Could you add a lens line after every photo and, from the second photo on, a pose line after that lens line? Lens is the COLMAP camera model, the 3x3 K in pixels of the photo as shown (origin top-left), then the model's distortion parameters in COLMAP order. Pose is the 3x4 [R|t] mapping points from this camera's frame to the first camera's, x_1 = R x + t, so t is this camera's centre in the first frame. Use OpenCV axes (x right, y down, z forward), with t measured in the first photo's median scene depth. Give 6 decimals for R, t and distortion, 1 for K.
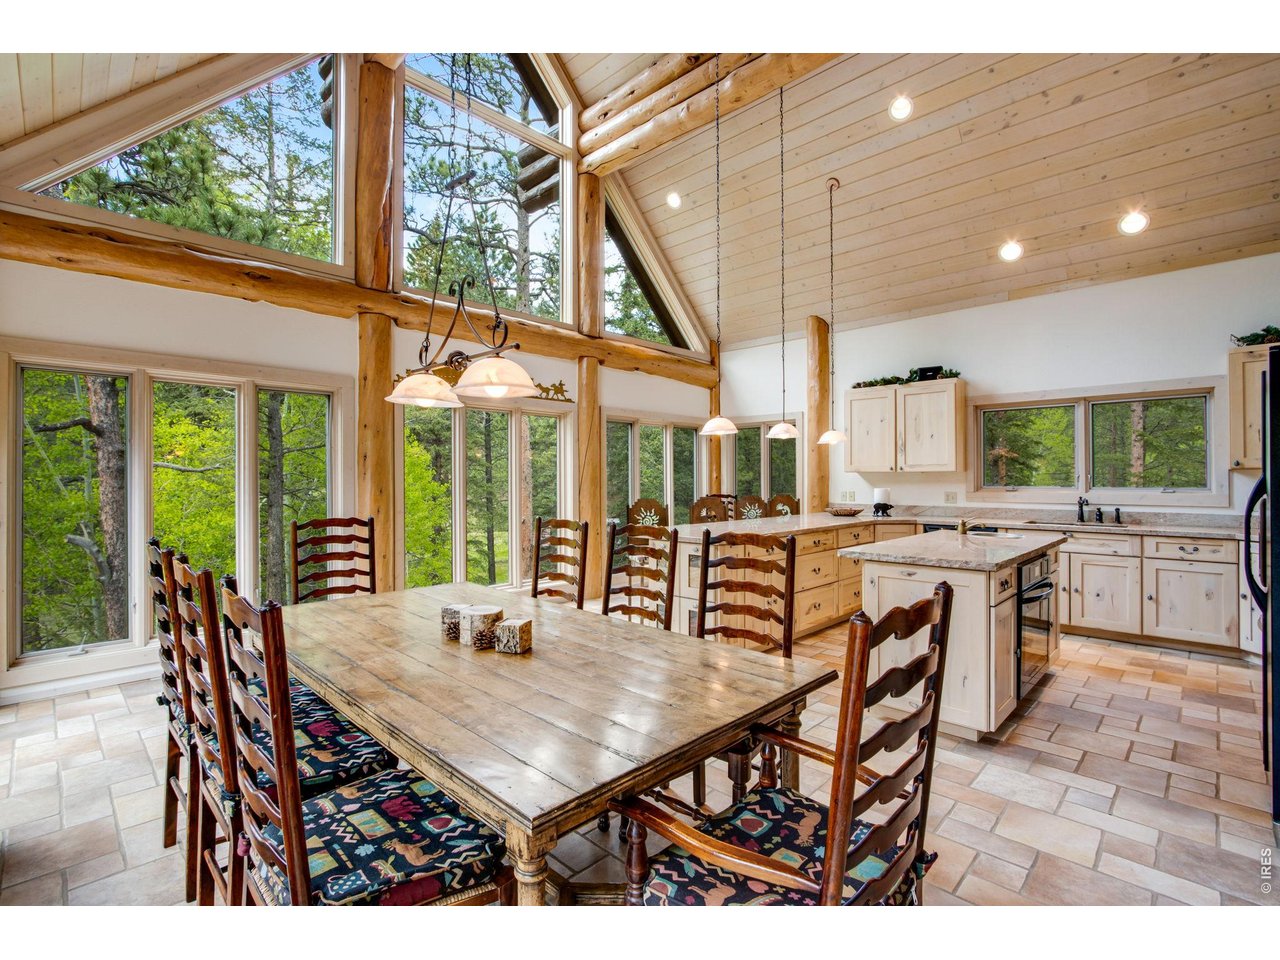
lens RADIAL K [[615.9, 0, 597.9], [0, 615.9, 476.3], [0, 0, 1]] dist [-0.011398, -0.000164]
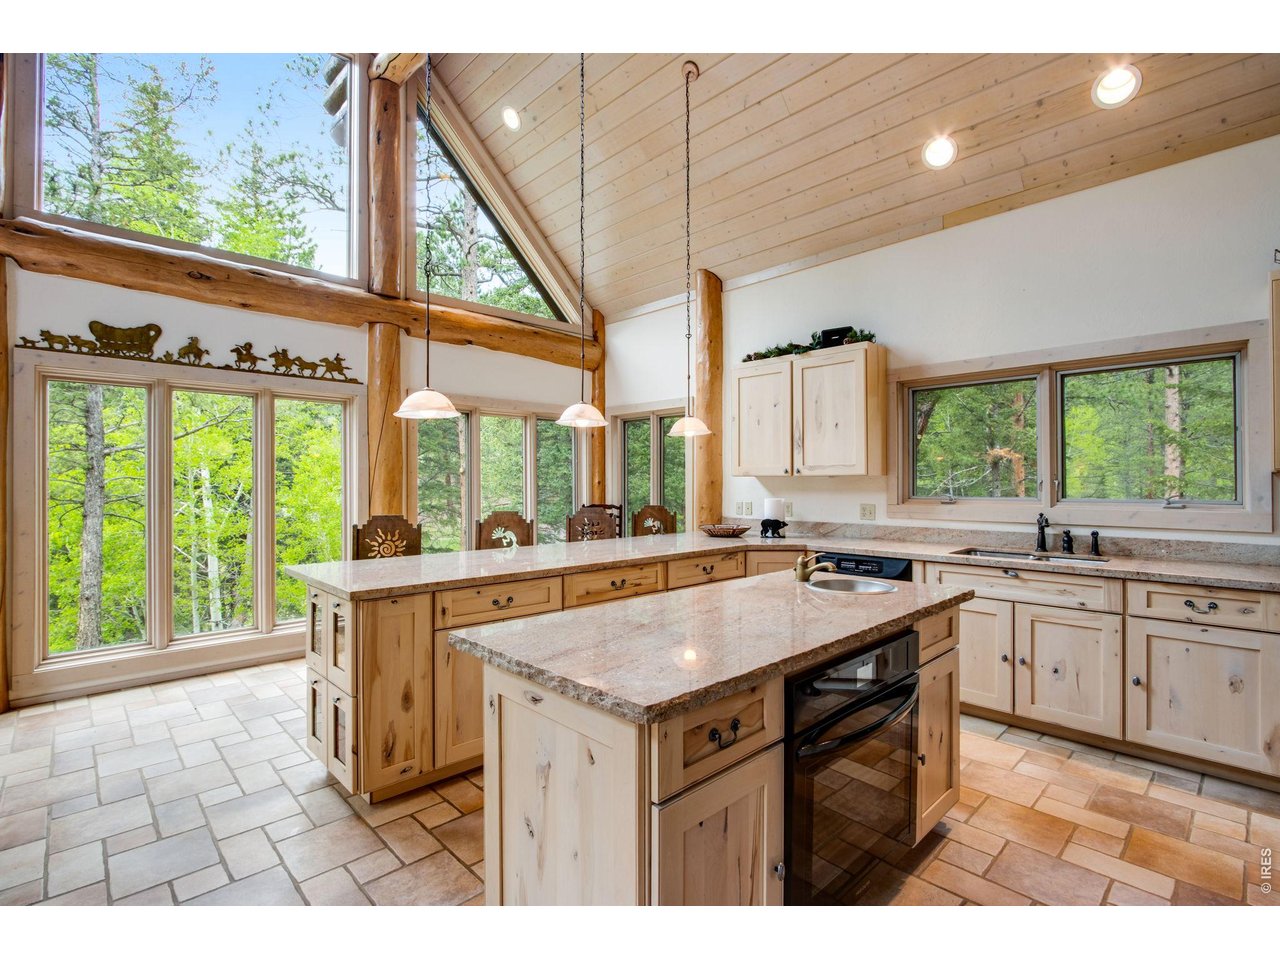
lens RADIAL K [[615.9, 0, 597.5], [0, 615.9, 480.8], [0, 0, 1]] dist [-0.011398, -0.000164]
pose [[0.999188, -0.000353, -0.040296, 0.302744], [0.000402, 0.999999, 0.001194, -0.002479], [0.040295, -0.001210, 0.999187, 0.285684]]
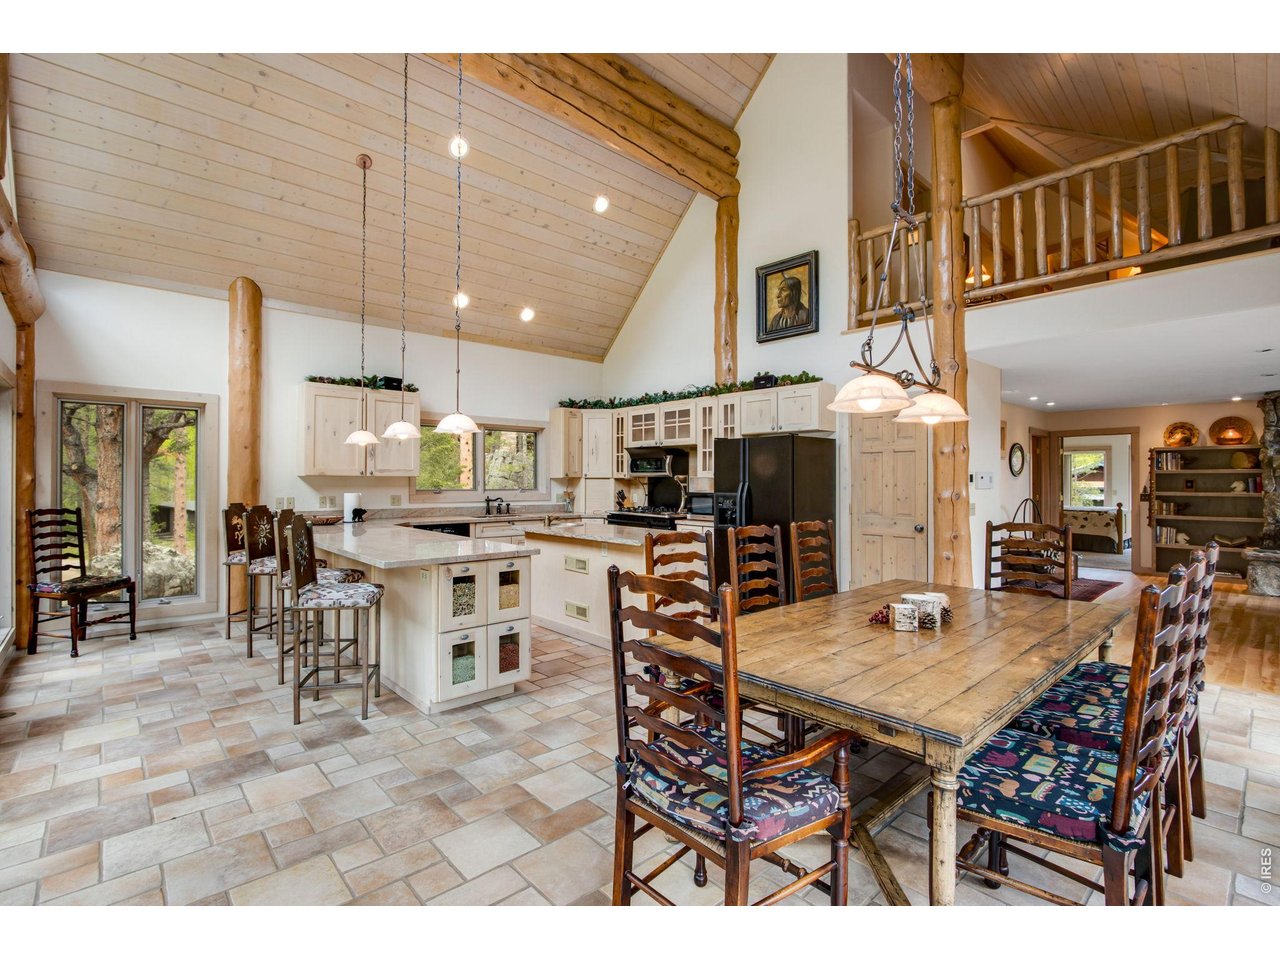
lens RADIAL K [[582.4, 0, 662.5], [0, 582.4, 484.0], [0, 0, 1]] dist [-0.021580, -0.000339]
pose [[0.005534, 0.000442, 0.999985, -0.472682], [-0.005449, 0.999985, -0.000412, 0.003361], [-0.999970, -0.005447, 0.005536, 0.544118]]
